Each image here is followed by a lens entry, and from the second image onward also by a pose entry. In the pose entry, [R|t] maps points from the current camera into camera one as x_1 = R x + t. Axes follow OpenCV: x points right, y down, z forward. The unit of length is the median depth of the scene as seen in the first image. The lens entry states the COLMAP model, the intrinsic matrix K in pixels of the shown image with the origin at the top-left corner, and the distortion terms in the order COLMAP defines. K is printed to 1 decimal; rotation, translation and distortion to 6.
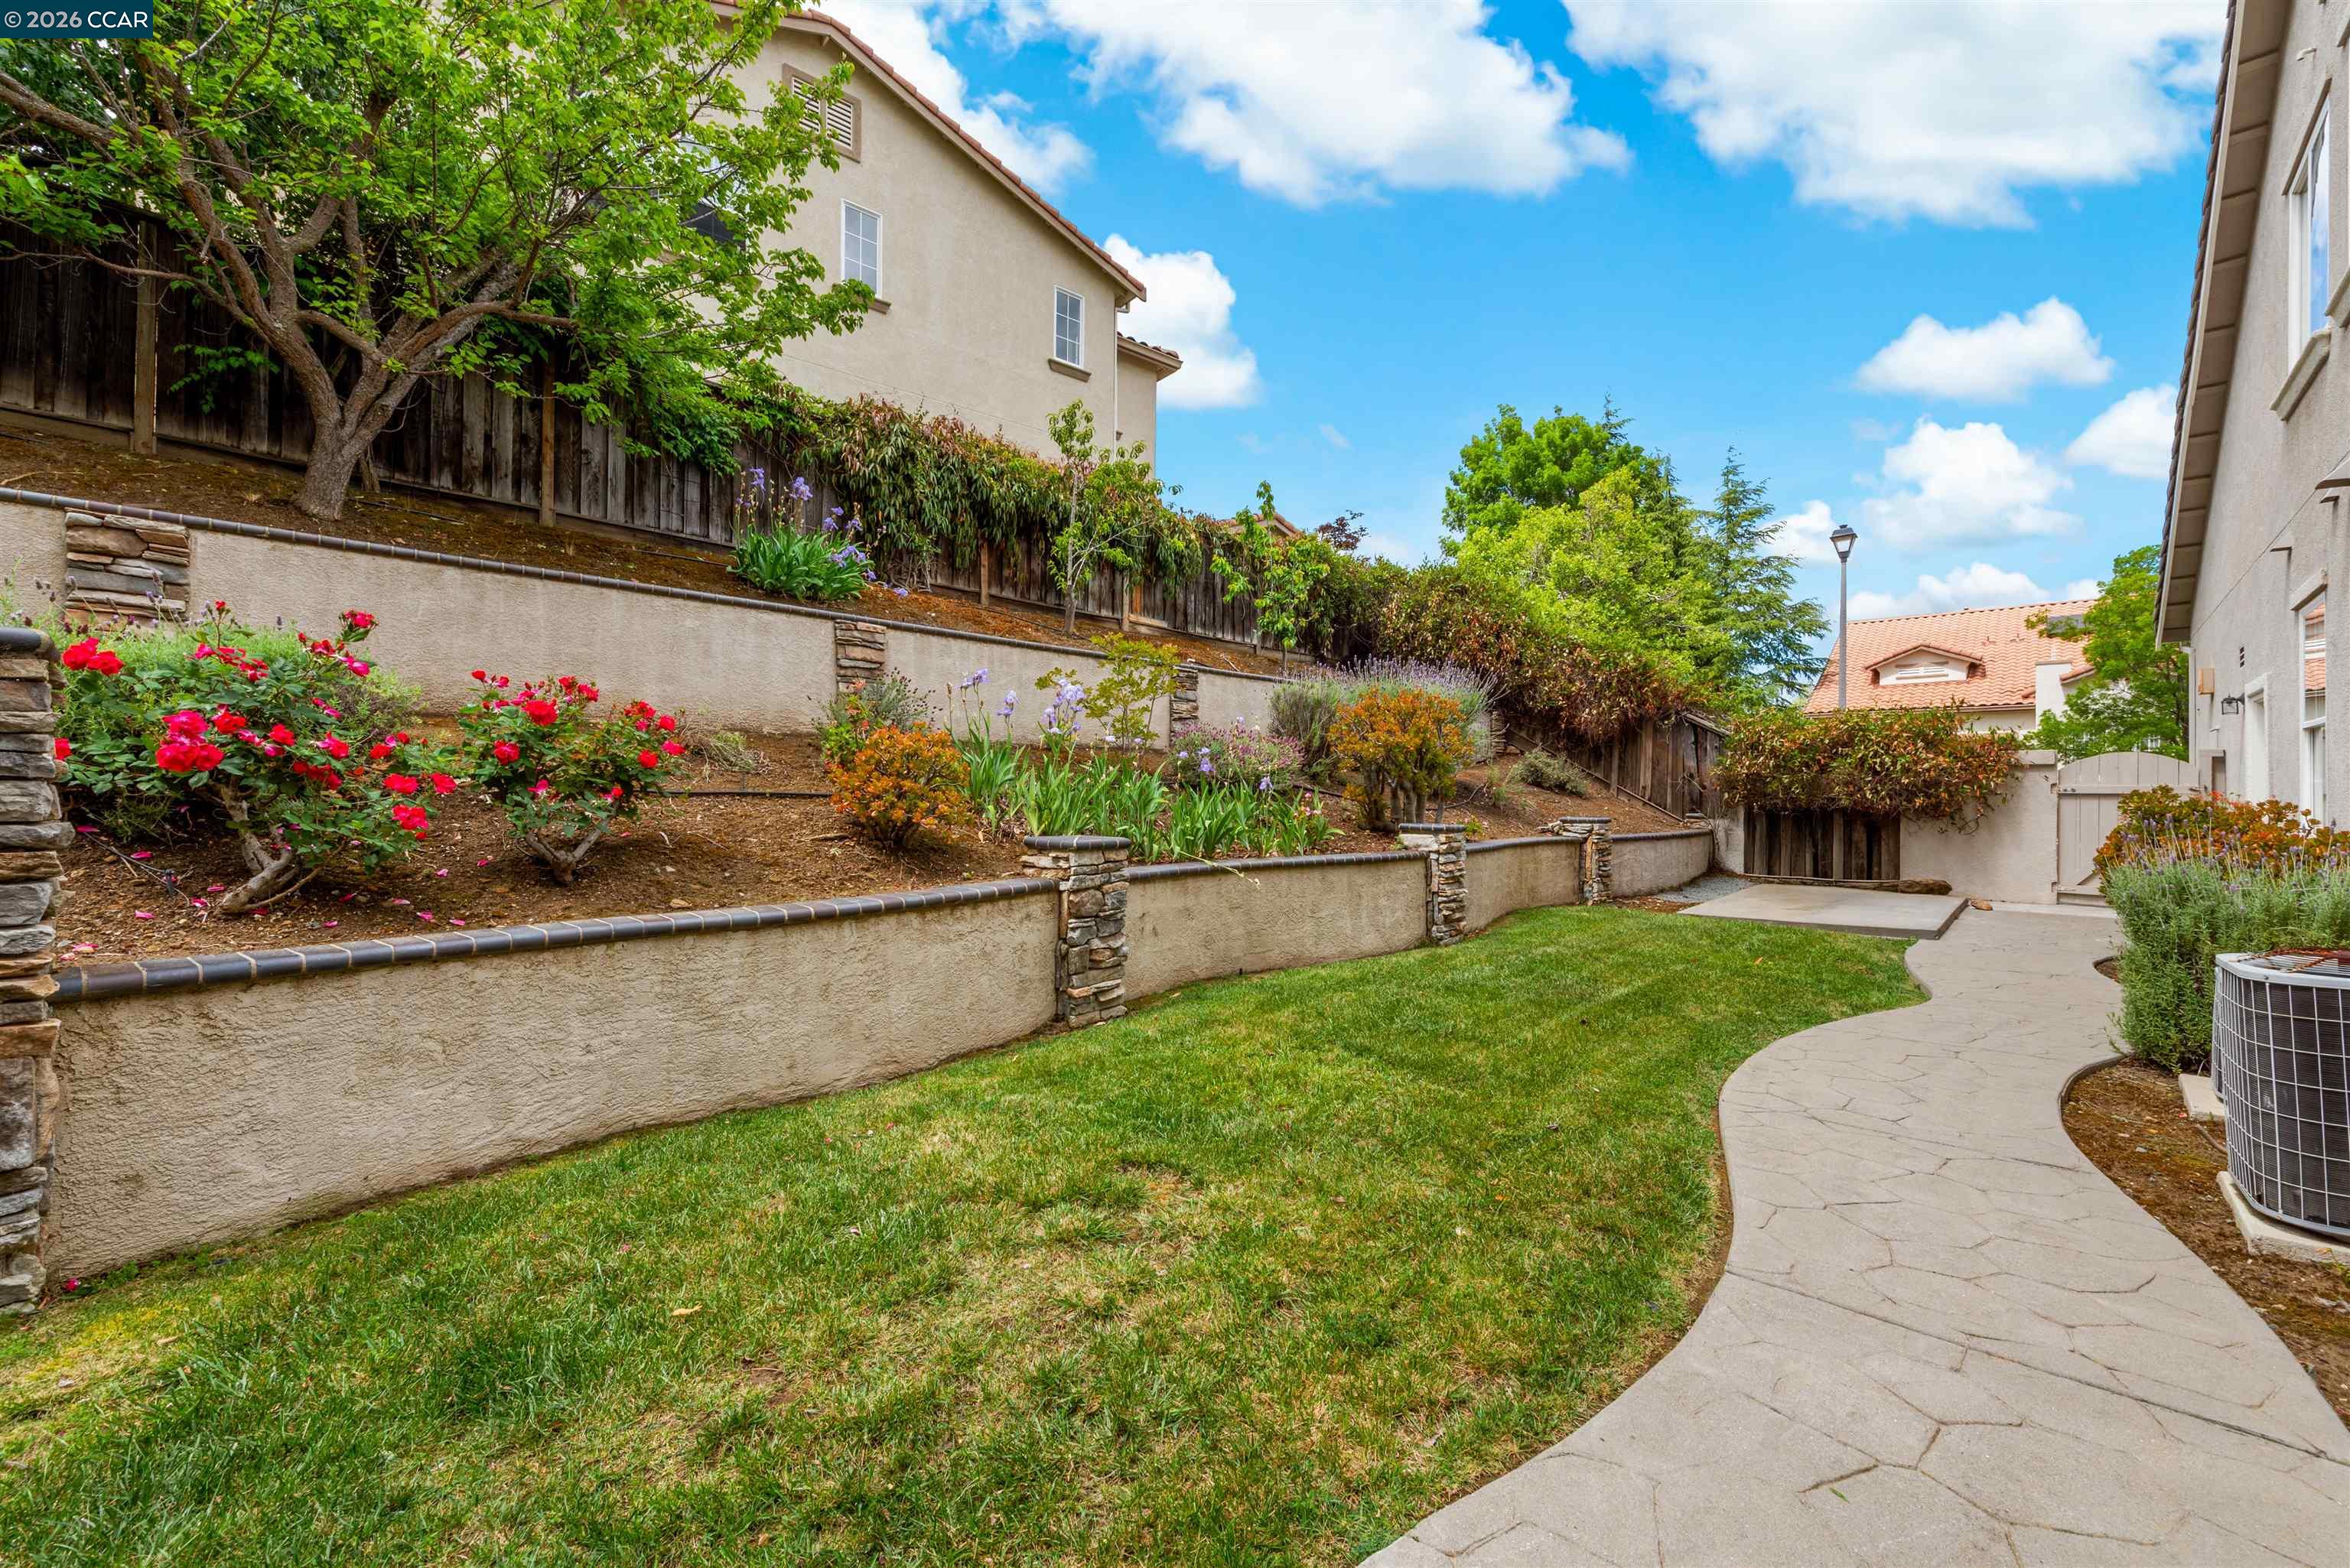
lens RADIAL K [[939.9, 0, 1175.0], [0, 939.9, 784.0], [0, 0, 1]] dist [0.014646, -0.000244]
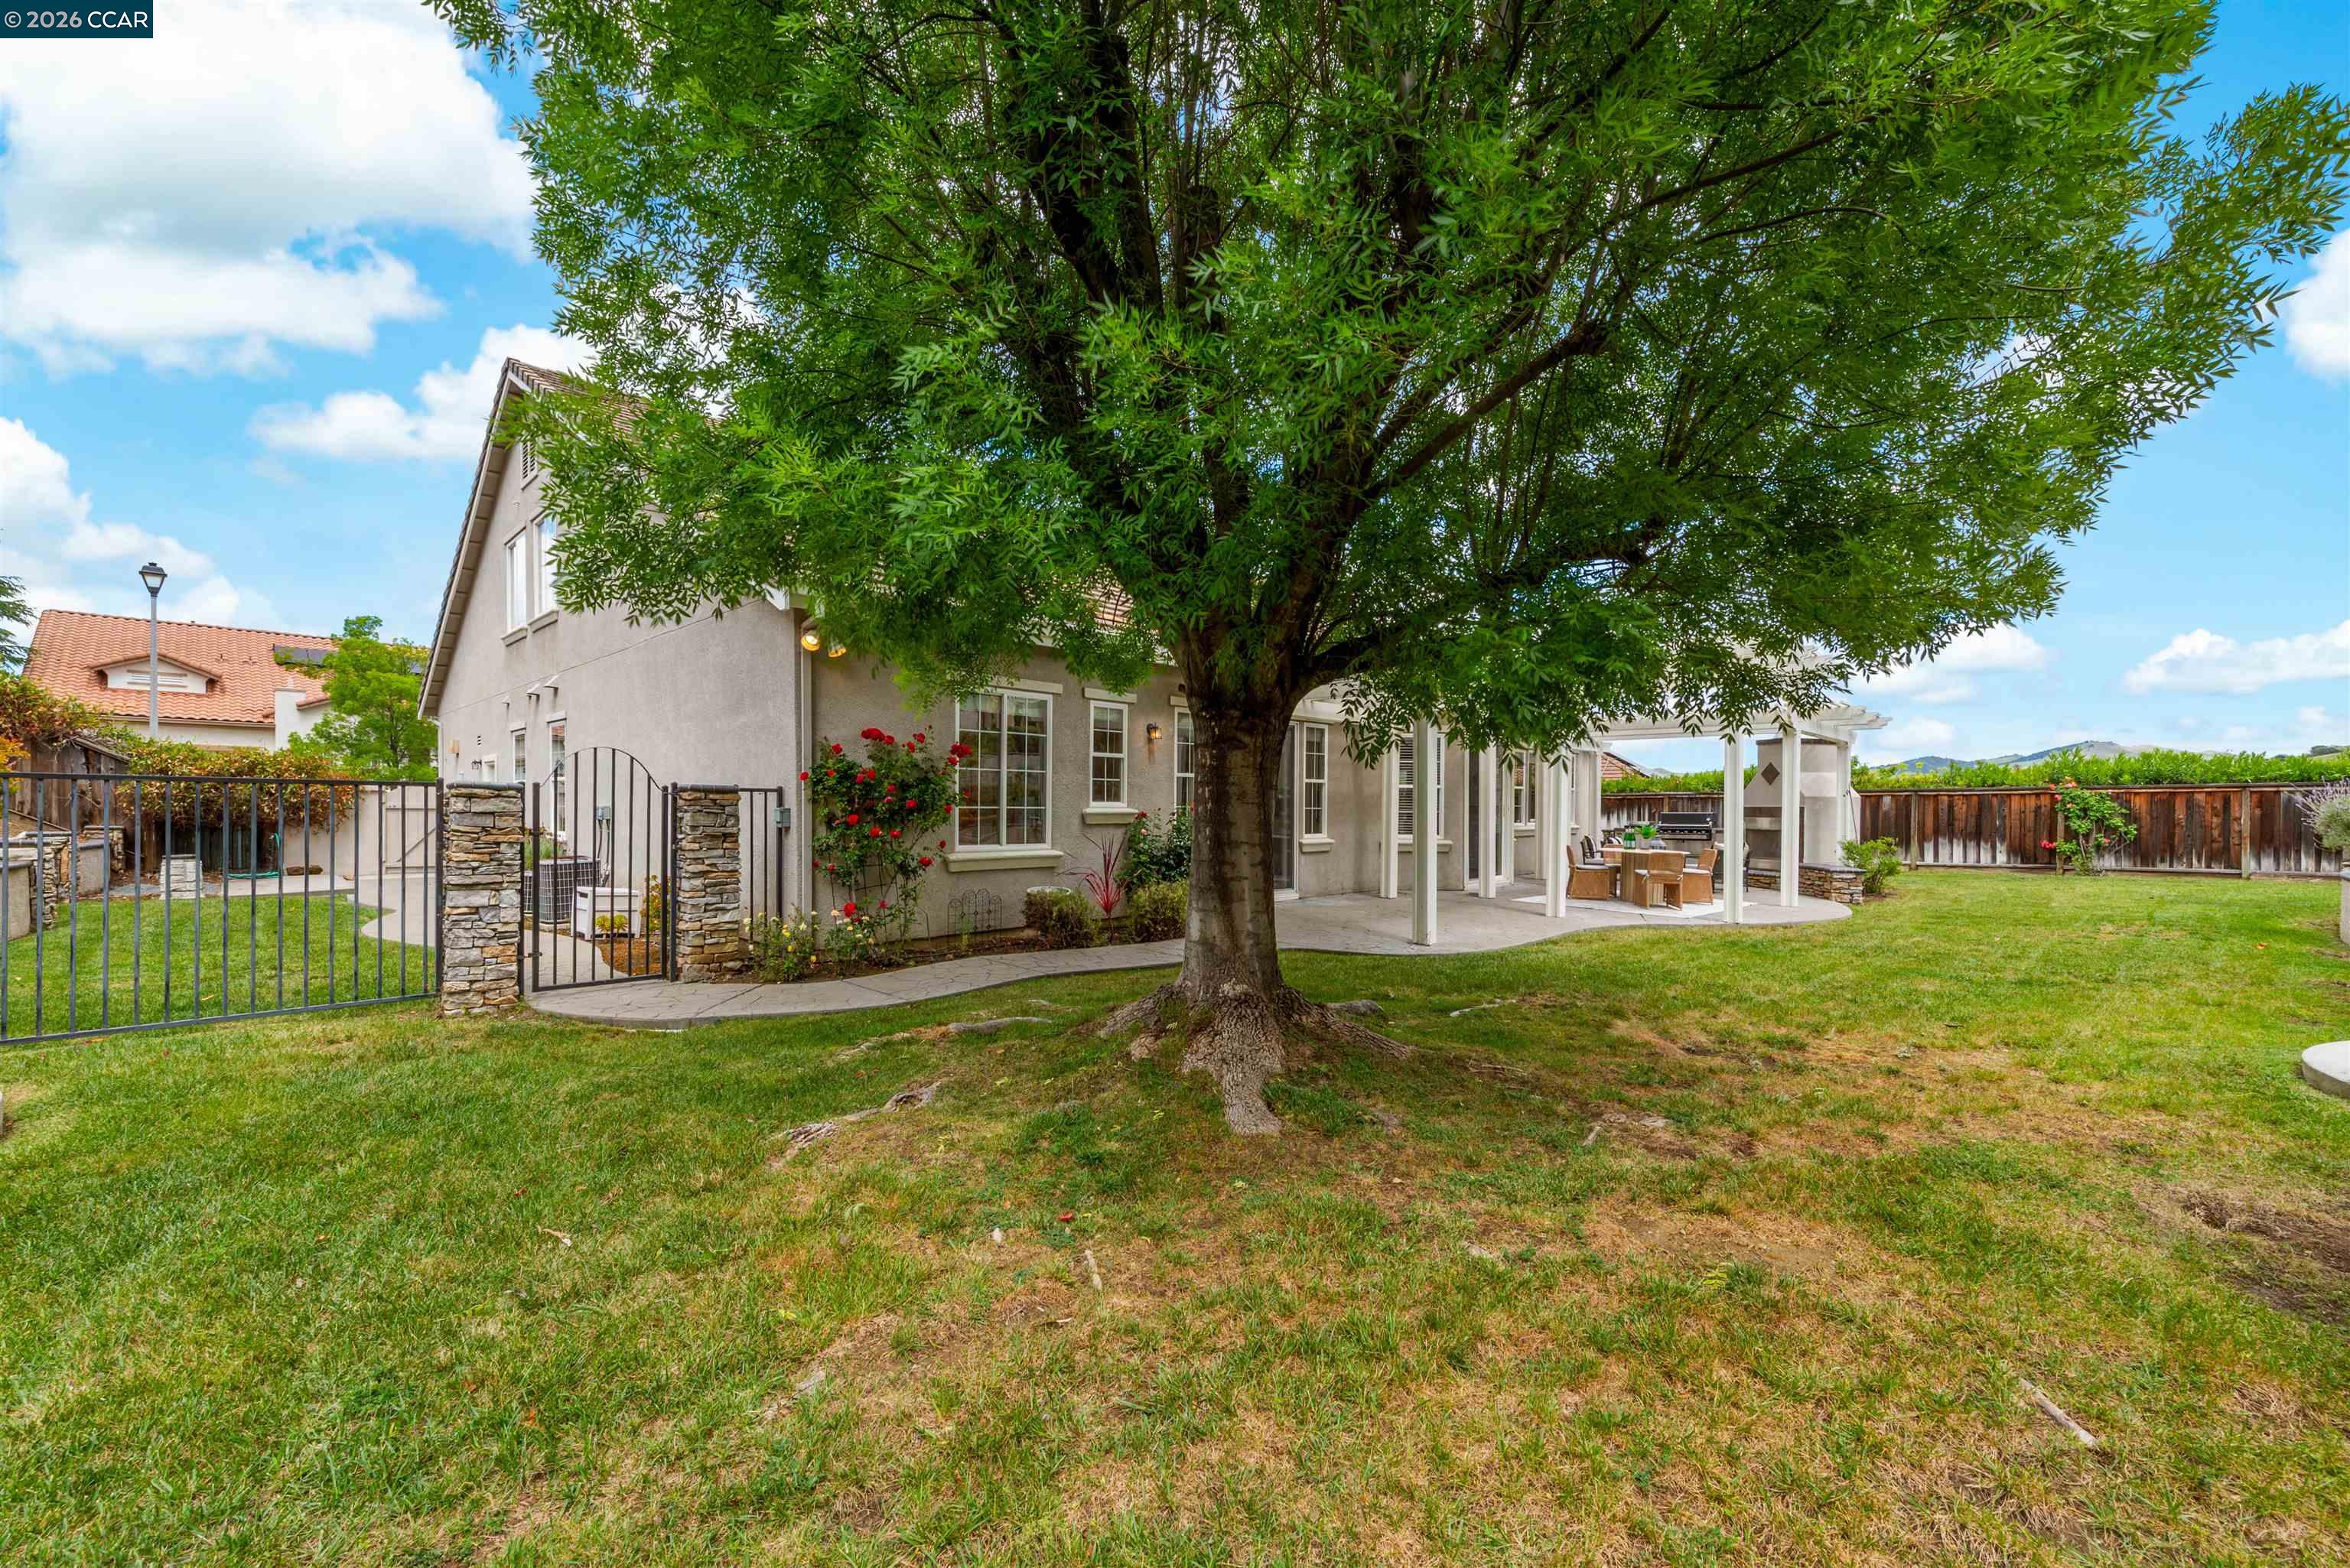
lens RADIAL K [[929.5, 0, 1174.5], [0, 929.5, 826.9], [0, 0, 1]] dist [0.004200, 0.000069]
pose [[0.026487, -0.029742, 0.999207, -0.263879], [-0.017121, 0.999397, 0.030202, -0.011635], [-0.999503, -0.017907, 0.025962, -0.167839]]
